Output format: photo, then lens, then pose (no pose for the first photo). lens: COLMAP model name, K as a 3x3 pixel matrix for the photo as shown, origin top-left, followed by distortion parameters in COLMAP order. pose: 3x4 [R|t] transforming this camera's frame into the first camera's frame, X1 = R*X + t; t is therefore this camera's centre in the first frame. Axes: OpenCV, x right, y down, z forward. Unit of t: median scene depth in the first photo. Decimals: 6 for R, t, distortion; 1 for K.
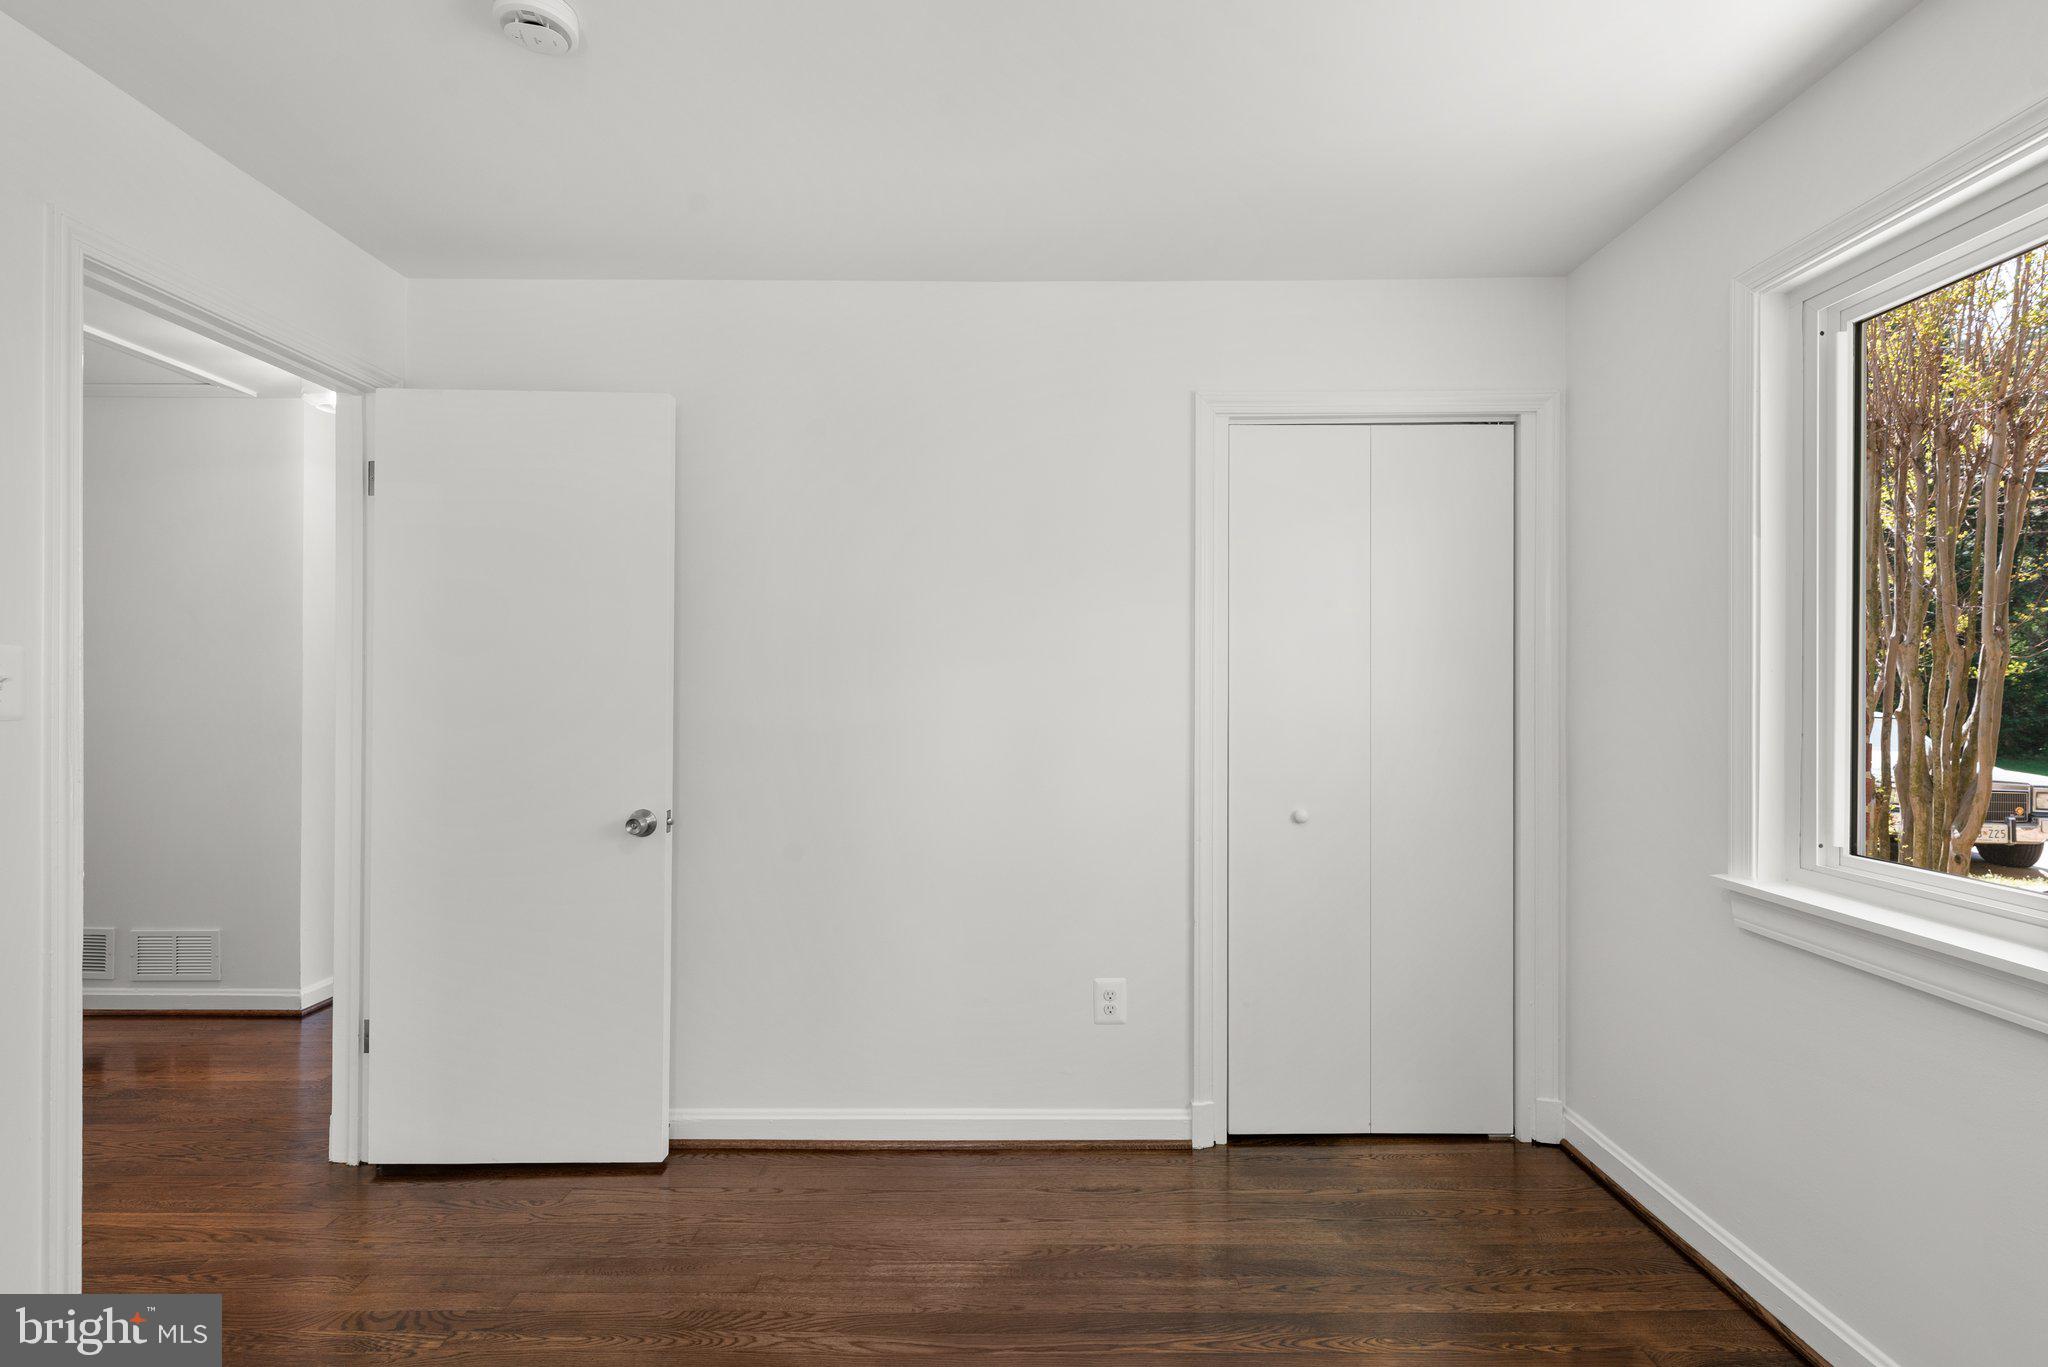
lens RADIAL K [[911.3, 0, 1018.5], [0, 911.3, 687.9], [0, 0, 1]] dist [0.000698, 0.001200]
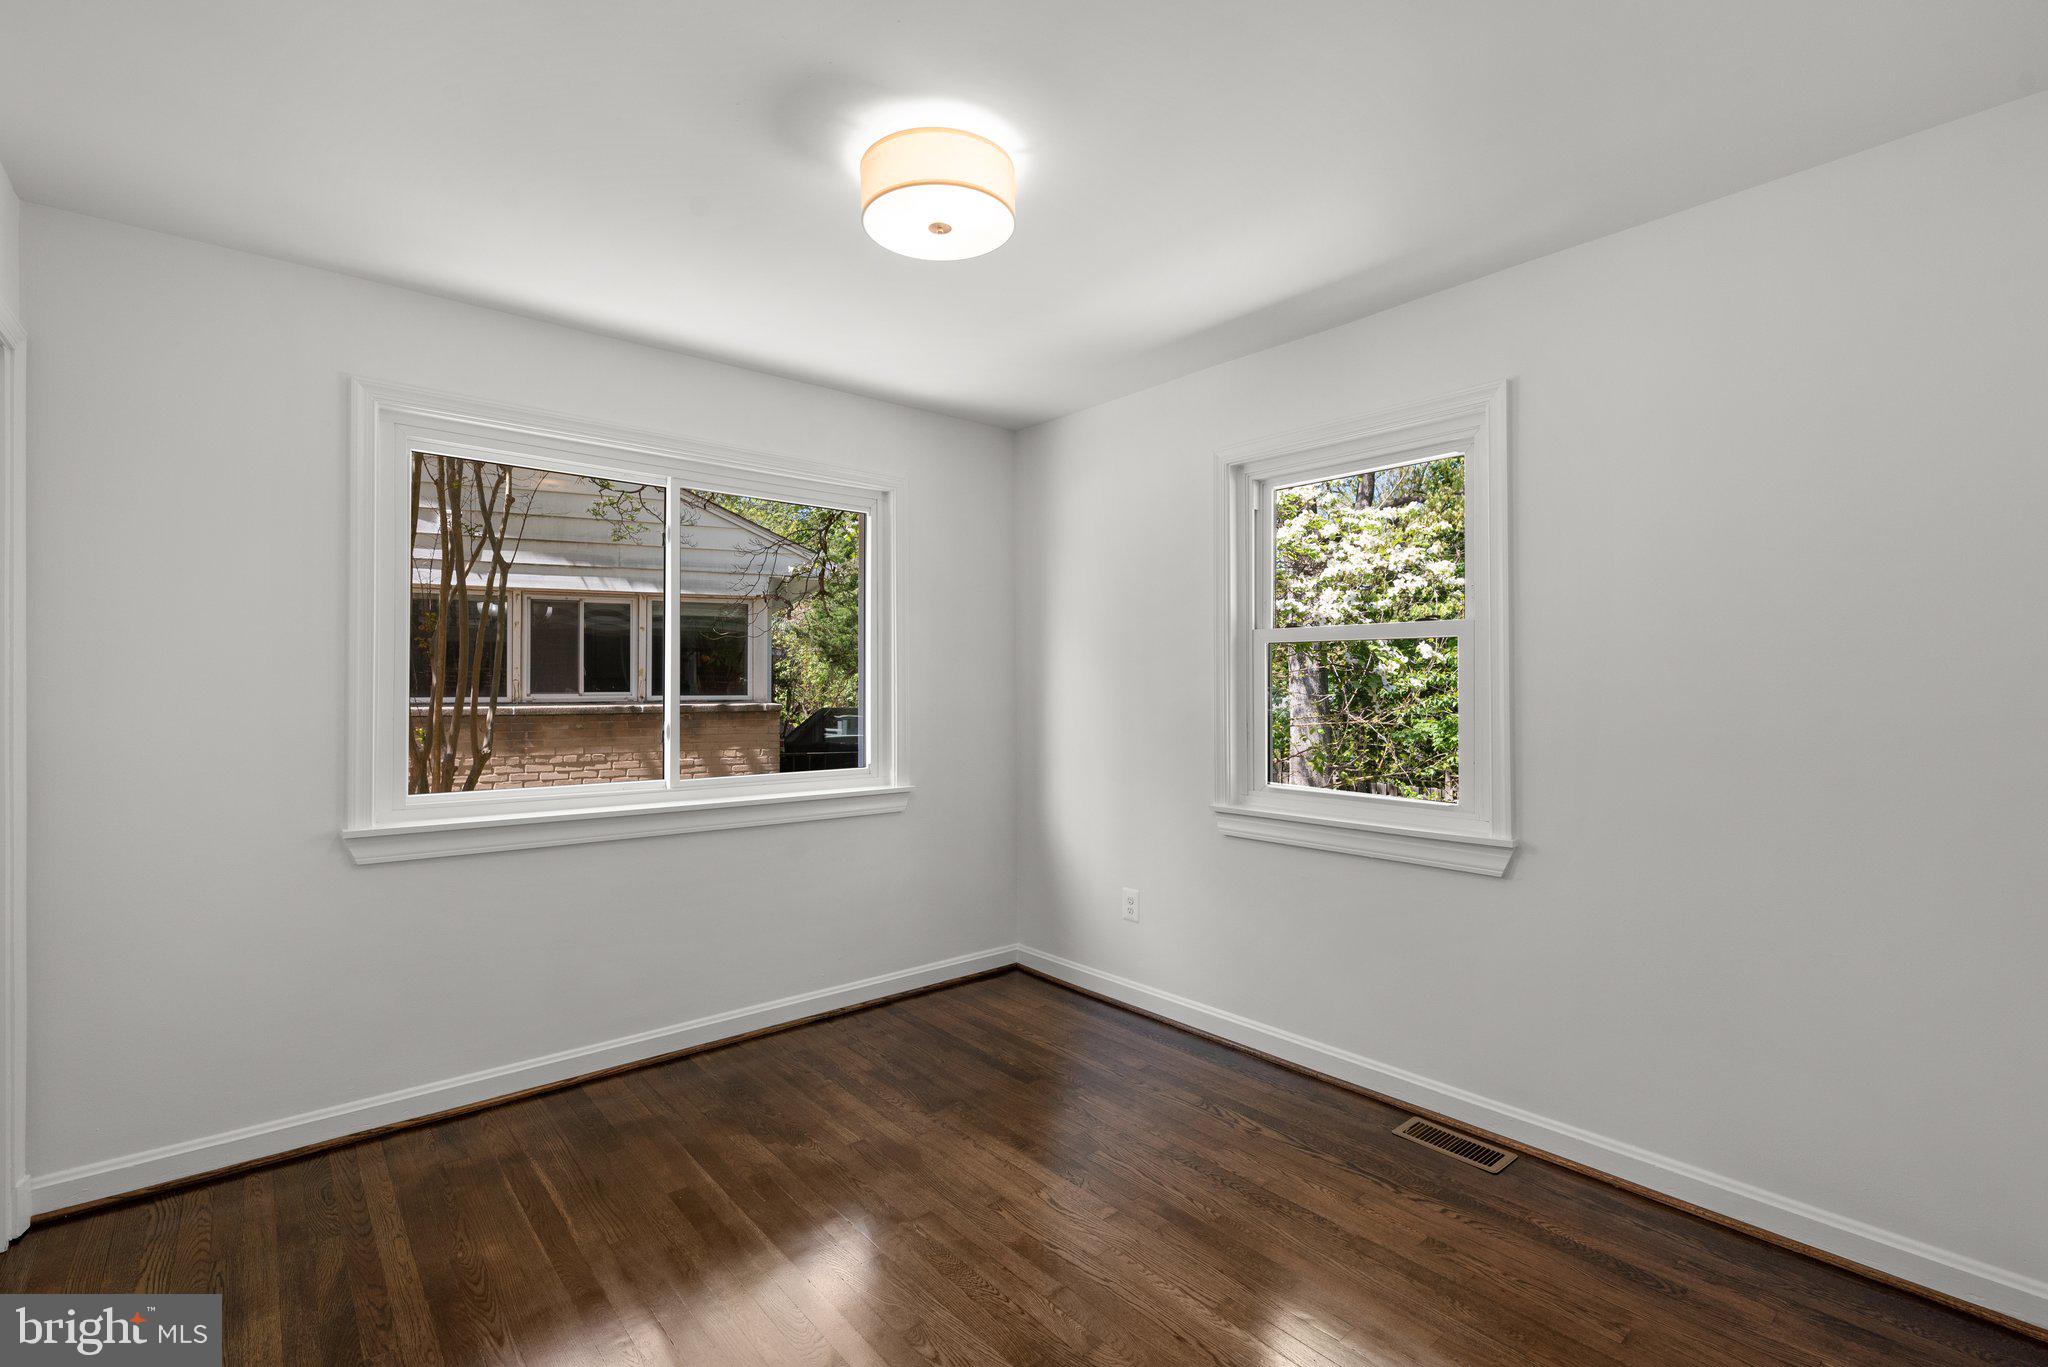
lens RADIAL K [[911.3, 0, 1020.0], [0, 911.3, 681.7], [0, 0, 1]] dist [0.000698, 0.001200]
pose [[-0.656192, -0.001037, 0.754593, -0.822951], [0.000833, 0.999997, 0.002098, -0.007804], [-0.754593, 0.002006, -0.656190, 1.086390]]
